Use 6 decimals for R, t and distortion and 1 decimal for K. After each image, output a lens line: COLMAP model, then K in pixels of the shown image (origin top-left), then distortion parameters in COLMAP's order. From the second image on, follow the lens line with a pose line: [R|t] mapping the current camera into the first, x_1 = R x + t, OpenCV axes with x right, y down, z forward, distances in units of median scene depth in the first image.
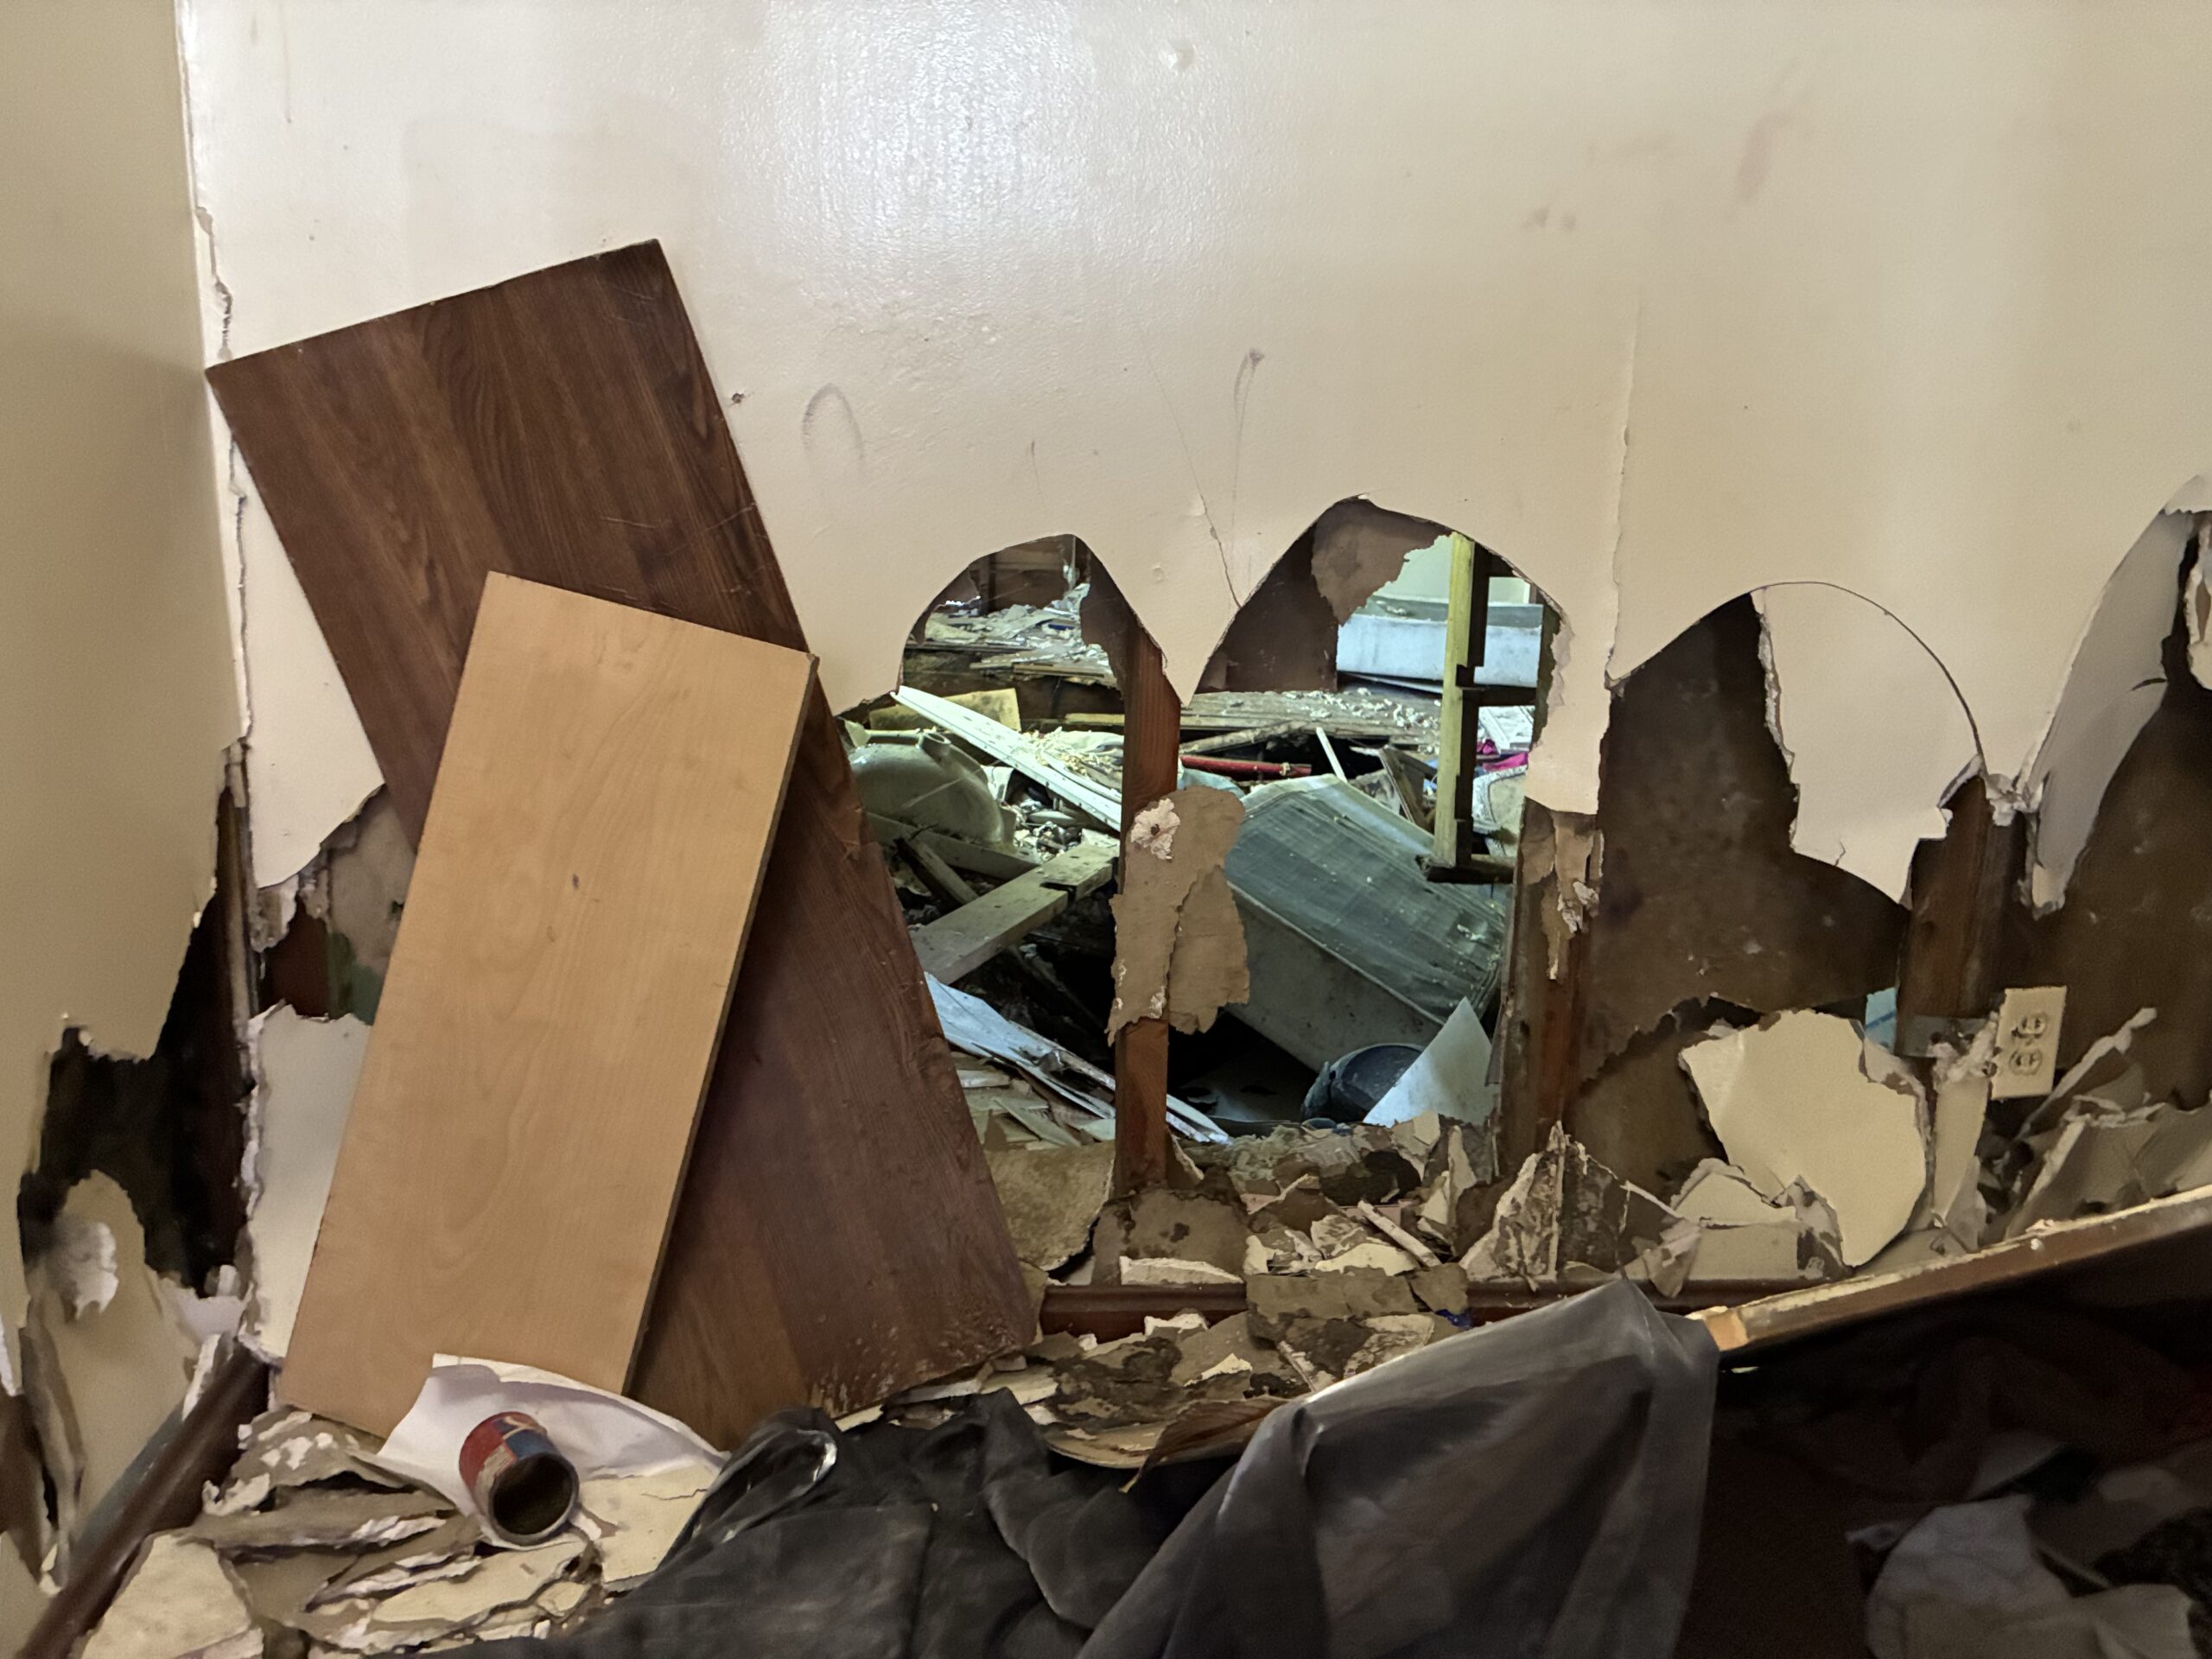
lens RADIAL K [[1690.4, 0, 1104.2], [0, 1690.4, 839.0], [0, 0, 1]] dist [0.049176, -0.012482]
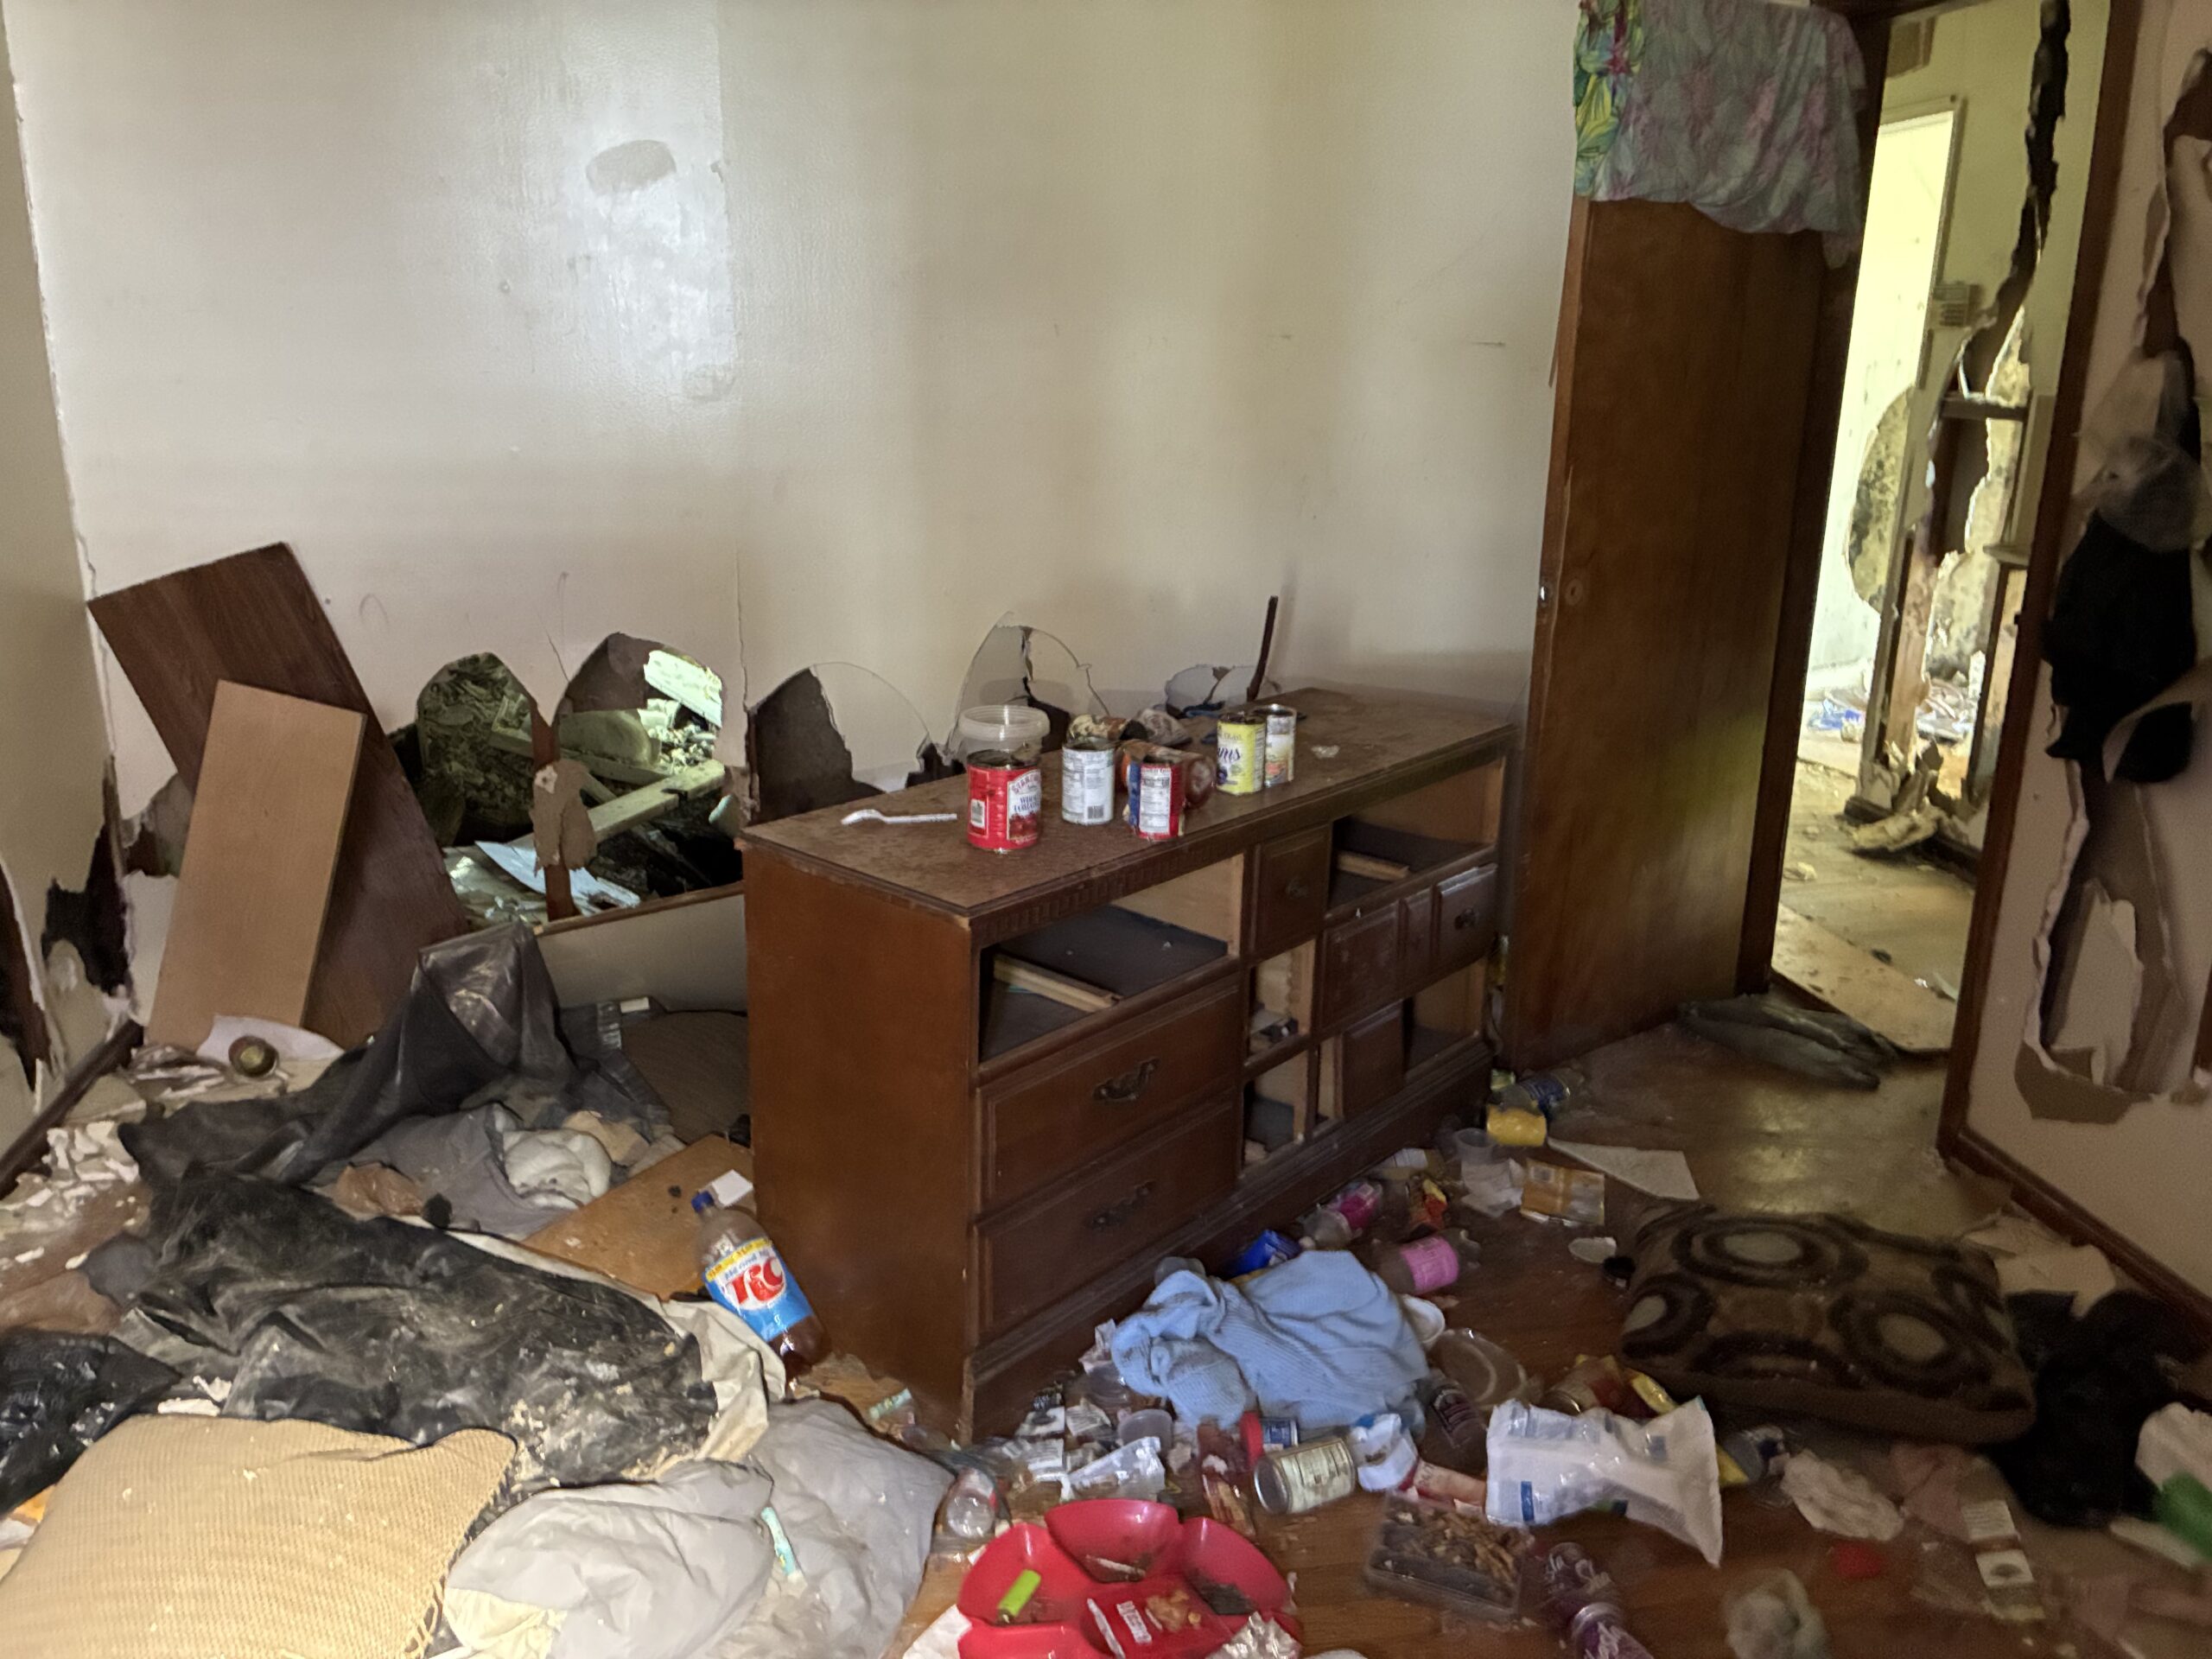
lens RADIAL K [[1690.4, 0, 1106.0], [0, 1690.4, 823.4], [0, 0, 1]] dist [0.049176, -0.012482]
pose [[0.997323, -0.032775, 0.065363, 0.664562], [0.028529, 0.997486, 0.064865, -0.078190], [-0.067325, -0.062827, 0.995751, -1.370670]]
